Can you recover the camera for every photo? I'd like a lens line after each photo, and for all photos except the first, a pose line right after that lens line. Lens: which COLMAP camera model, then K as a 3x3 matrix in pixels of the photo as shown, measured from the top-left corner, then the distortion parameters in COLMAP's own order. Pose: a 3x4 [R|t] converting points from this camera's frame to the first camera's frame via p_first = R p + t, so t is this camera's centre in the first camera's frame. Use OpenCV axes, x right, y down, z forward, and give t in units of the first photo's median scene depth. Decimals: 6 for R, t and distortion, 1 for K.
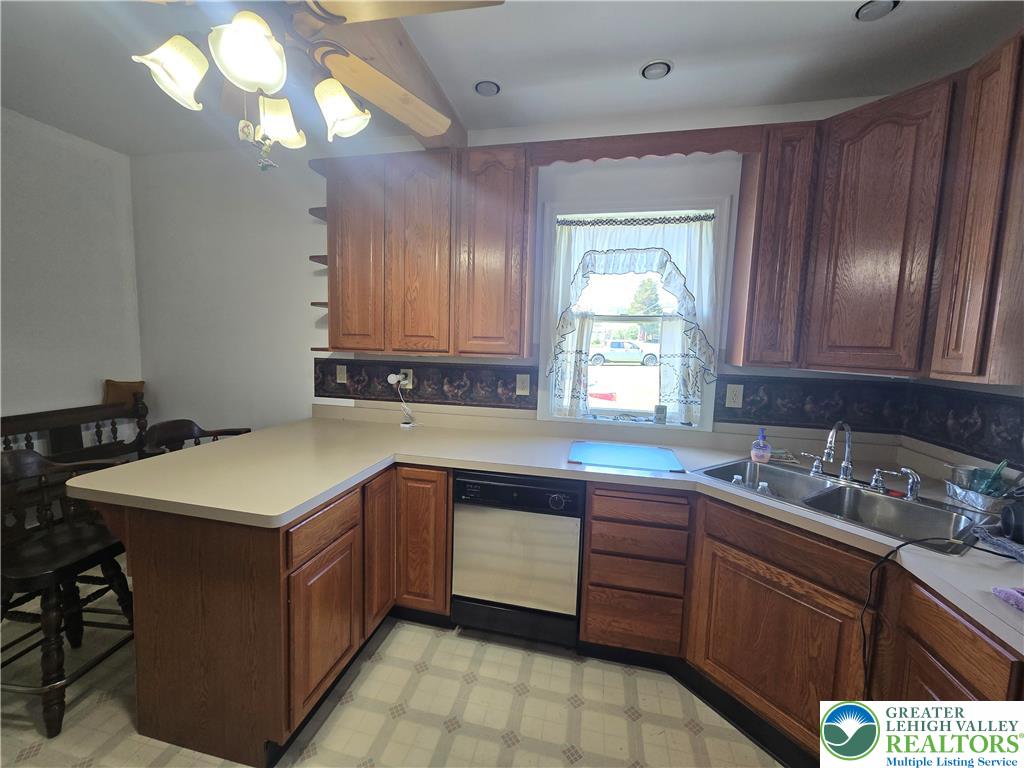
lens RADIAL K [[419.6, 0, 503.1], [0, 419.6, 384.6], [0, 0, 1]] dist [-0.003964, 0.000511]
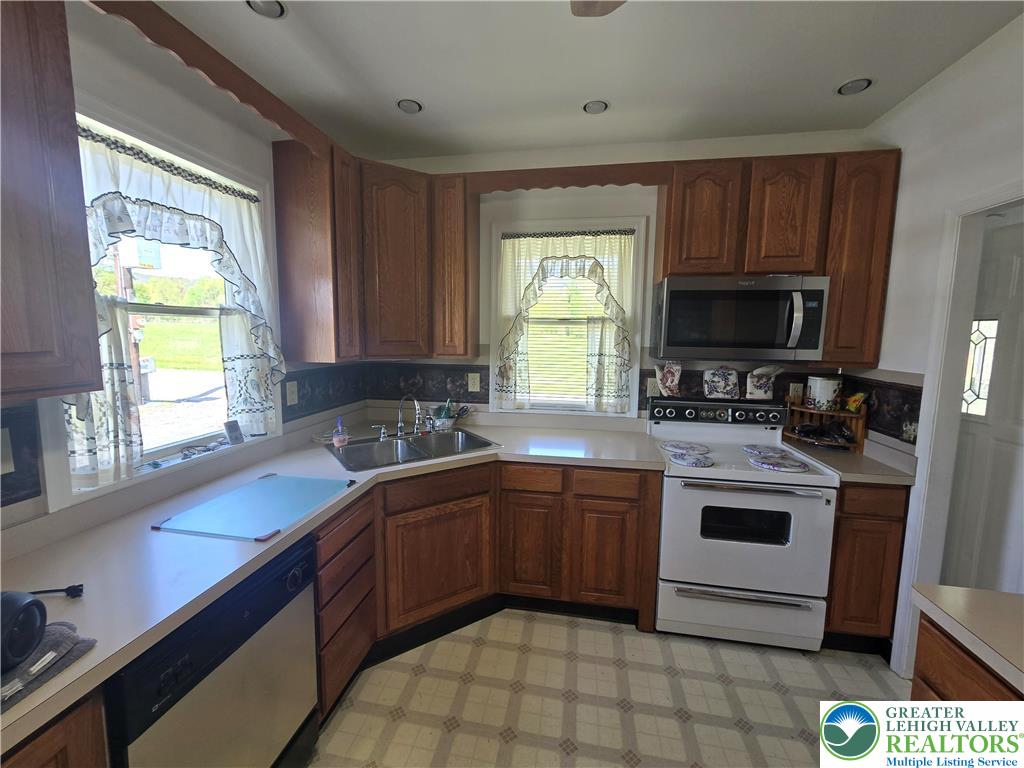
lens RADIAL K [[419.6, 0, 507.5], [0, 419.6, 381.3], [0, 0, 1]] dist [-0.003964, 0.000511]
pose [[-0.041372, -0.142587, 0.988917, -0.430580], [0.092867, 0.984931, 0.145897, -0.094130], [-0.994819, 0.097874, -0.027507, 0.502296]]
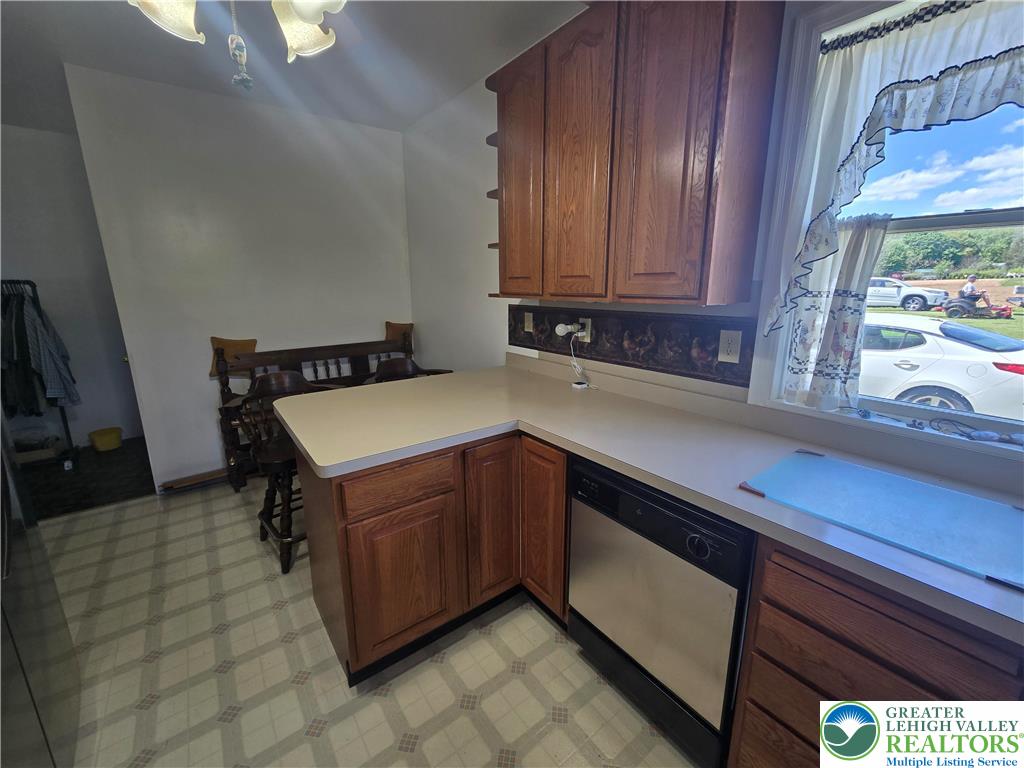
lens RADIAL K [[419.6, 0, 508.7], [0, 419.6, 380.1], [0, 0, 1]] dist [-0.003964, 0.000511]
pose [[0.753881, 0.115308, -0.646813, 0.227096], [-0.038576, 0.990549, 0.131624, -0.021300], [0.655877, -0.074277, 0.751204, 0.307467]]
